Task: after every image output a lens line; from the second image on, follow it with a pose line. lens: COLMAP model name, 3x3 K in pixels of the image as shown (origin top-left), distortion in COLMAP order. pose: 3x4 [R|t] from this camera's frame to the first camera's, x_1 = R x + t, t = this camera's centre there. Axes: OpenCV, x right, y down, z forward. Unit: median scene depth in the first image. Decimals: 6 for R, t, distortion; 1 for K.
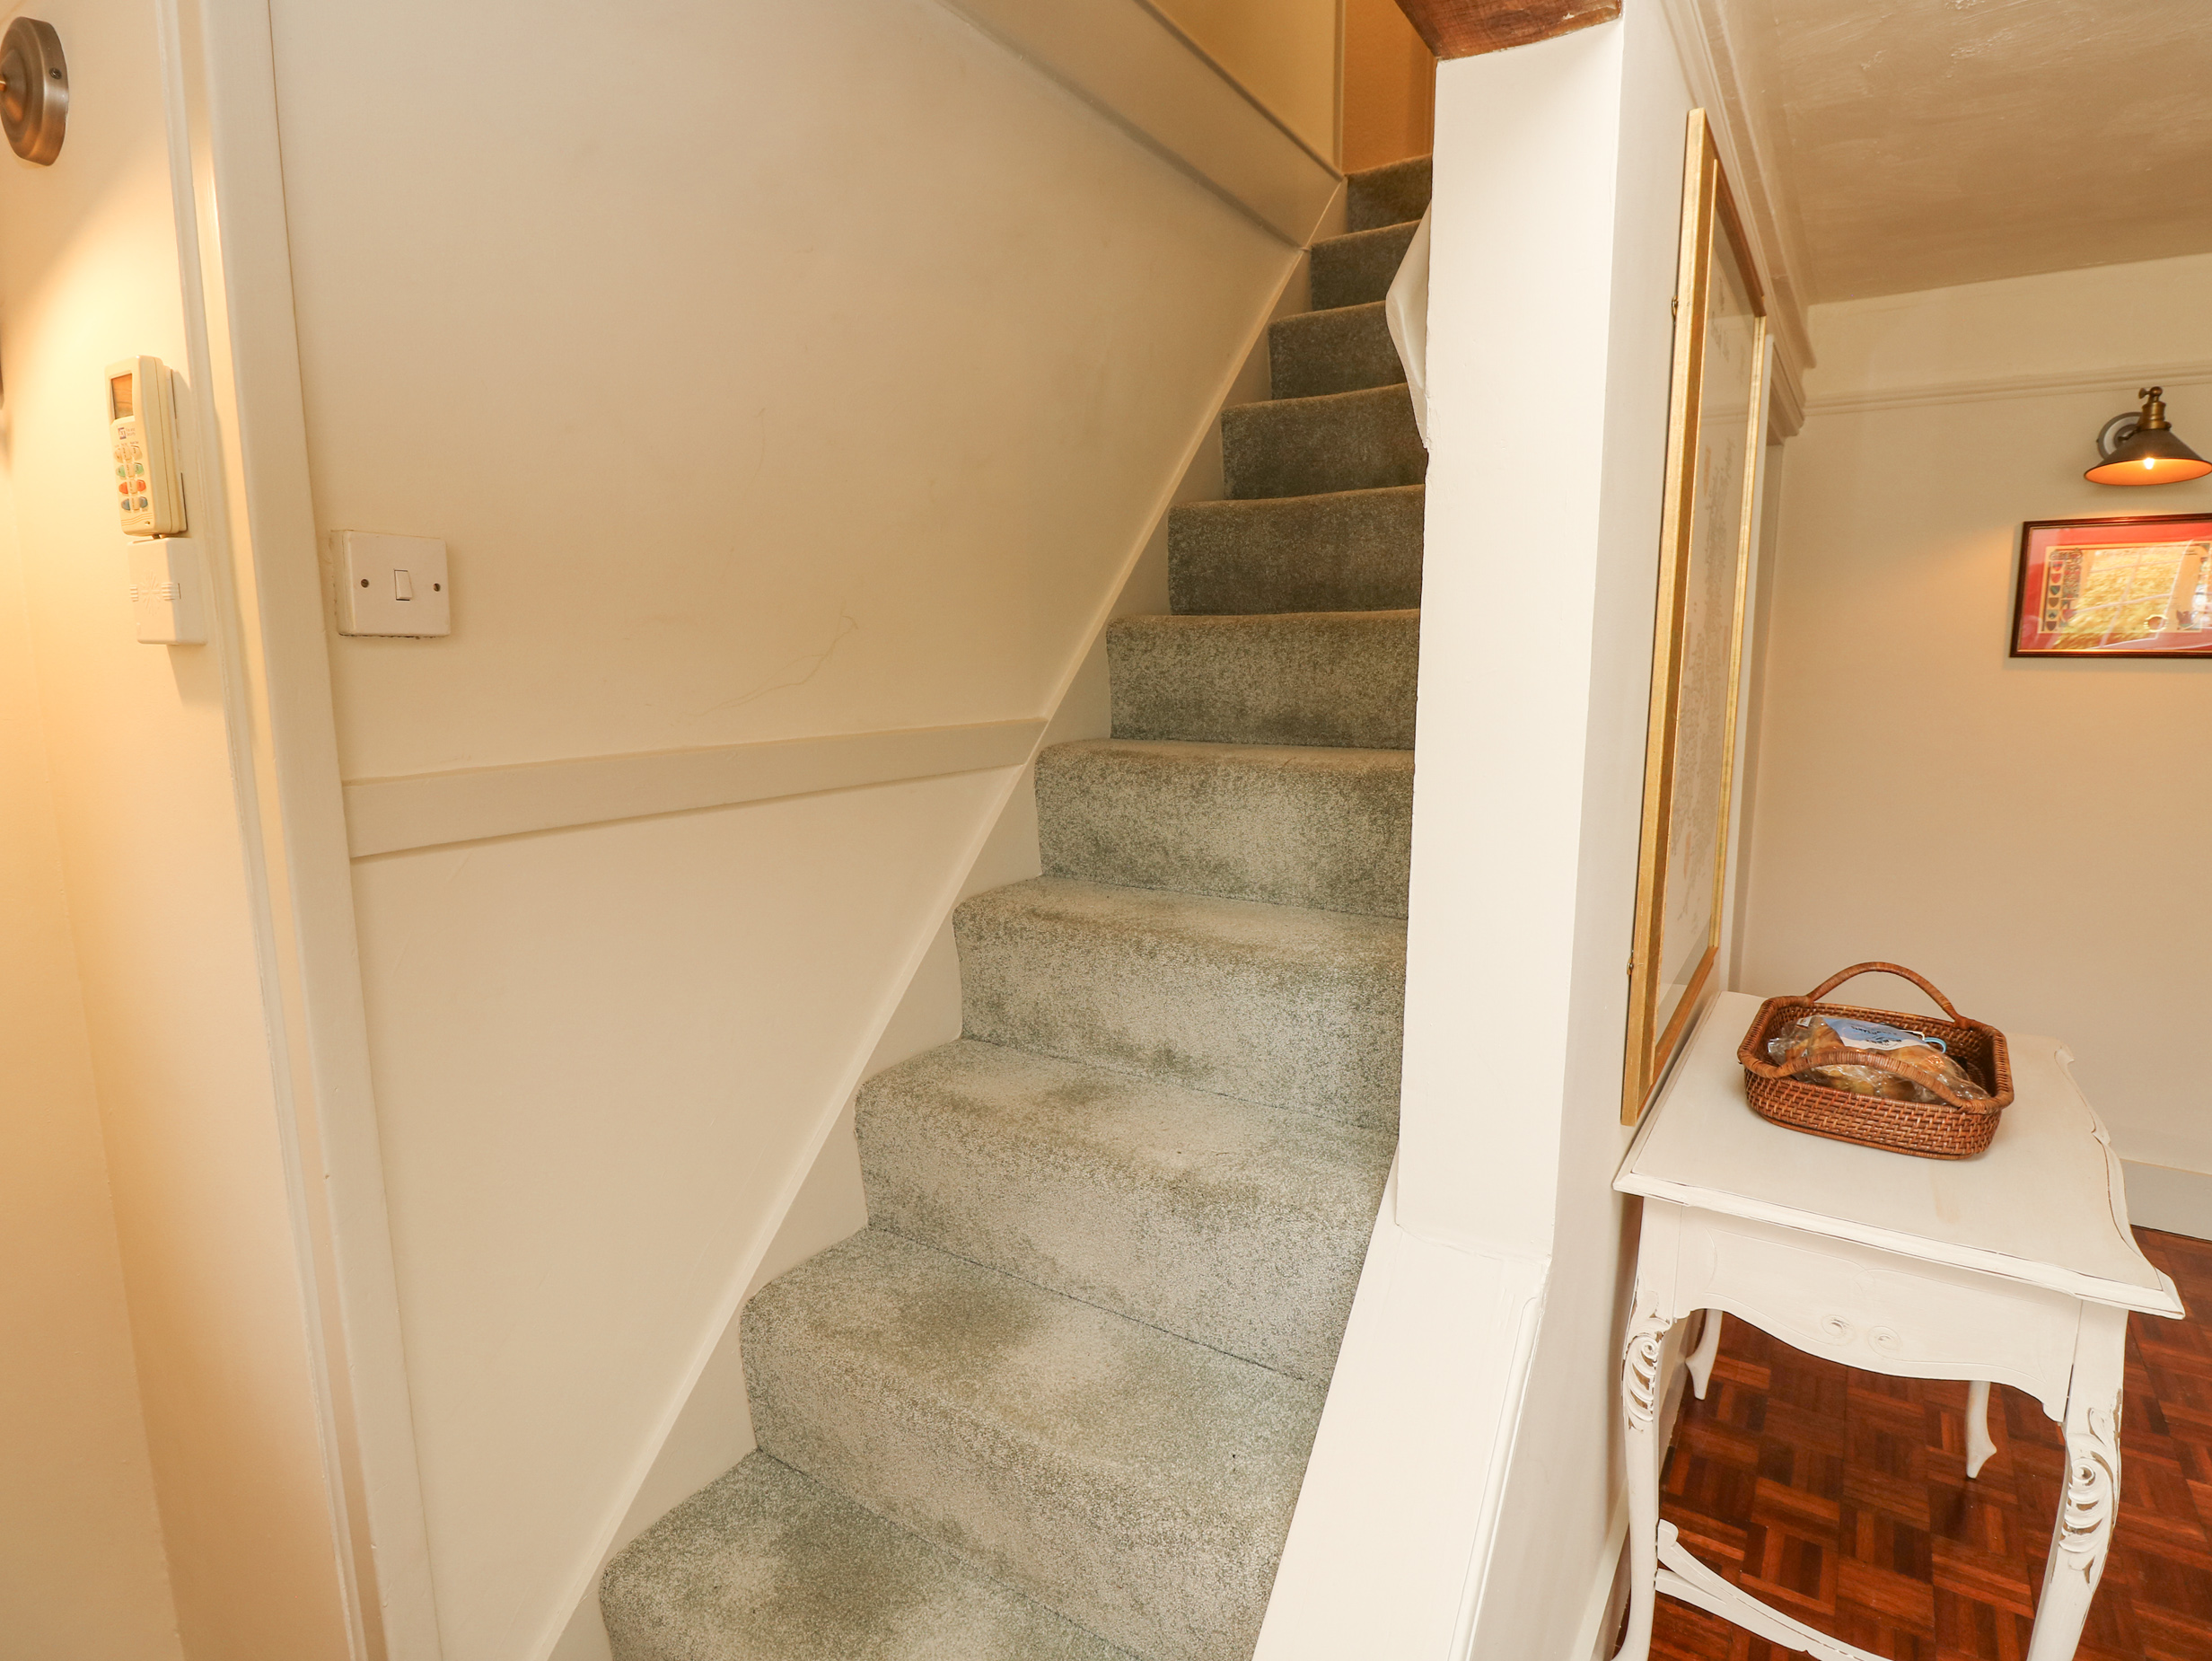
lens RADIAL K [[1153.8, 0, 1097.1], [0, 1153.8, 821.7], [0, 0, 1]] dist [-0.001101, -0.011281]
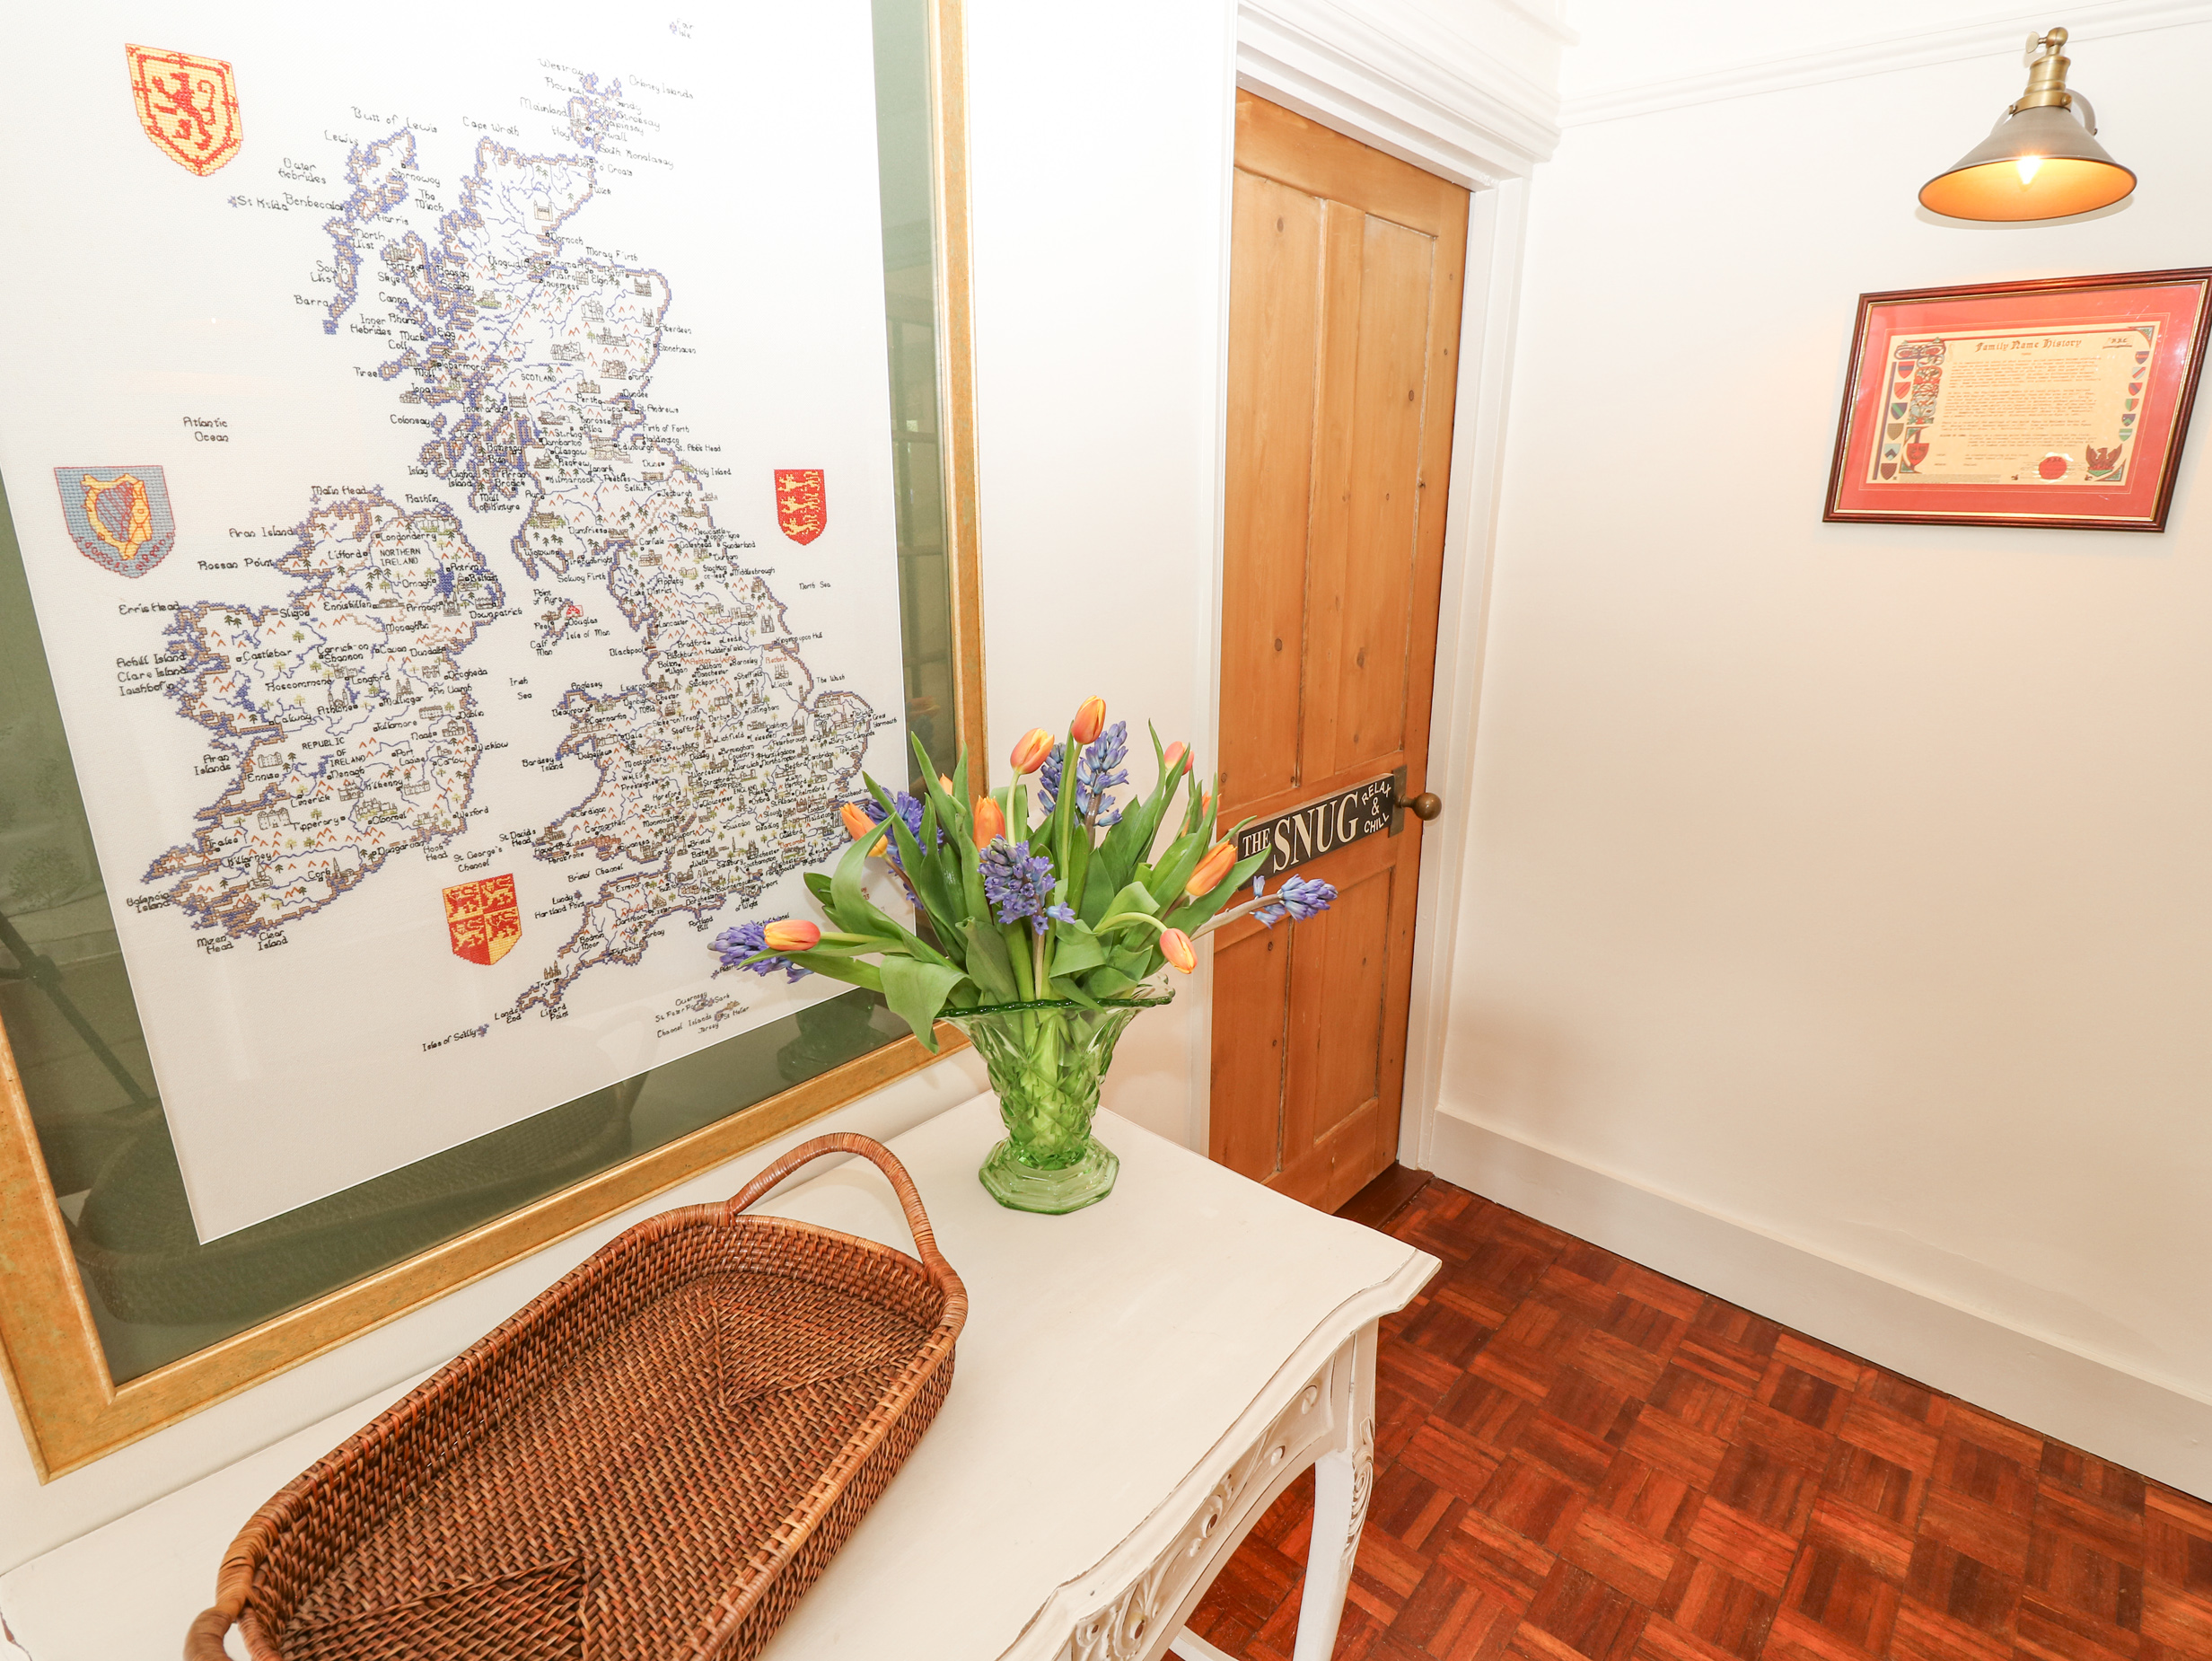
lens RADIAL K [[1153.8, 0, 1097.1], [0, 1153.8, 821.7], [0, 0, 1]] dist [-0.001101, -0.011281]
pose [[0.990858, 0.046108, -0.126783, 0.502992], [-0.028822, 0.990435, 0.134939, -0.056368], [0.131792, -0.130051, 0.982709, 0.318039]]
